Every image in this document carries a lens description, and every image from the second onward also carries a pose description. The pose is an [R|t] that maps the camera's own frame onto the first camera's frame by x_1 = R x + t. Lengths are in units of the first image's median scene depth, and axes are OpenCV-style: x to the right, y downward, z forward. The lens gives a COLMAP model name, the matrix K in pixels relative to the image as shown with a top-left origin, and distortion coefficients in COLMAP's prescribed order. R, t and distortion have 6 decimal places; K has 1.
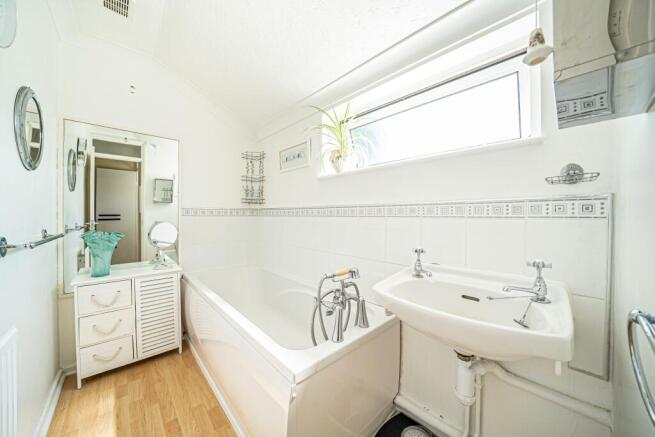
lens RADIAL K [[226.1, 0, 327.4], [0, 226.1, 216.9], [0, 0, 1]] dist [-0.023364, -0.000074]
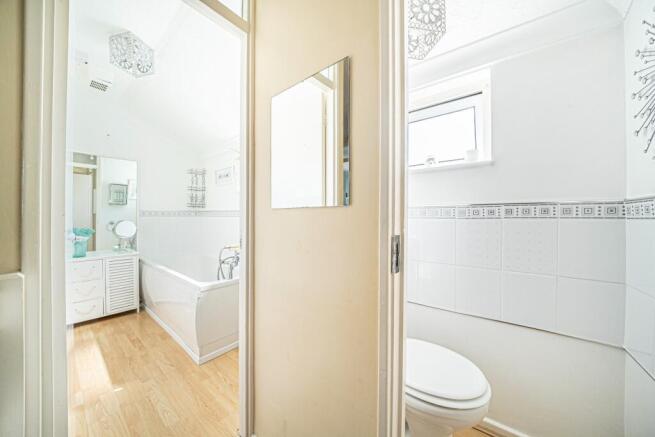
lens RADIAL K [[226.1, 0, 326.3], [0, 226.1, 217.4], [0, 0, 1]] dist [-0.023364, -0.000074]
pose [[0.989198, 0.002879, 0.146555, 0.282680], [-0.002246, 0.999987, -0.004483, 0.007046], [-0.146566, 0.004105, 0.989192, -0.513267]]
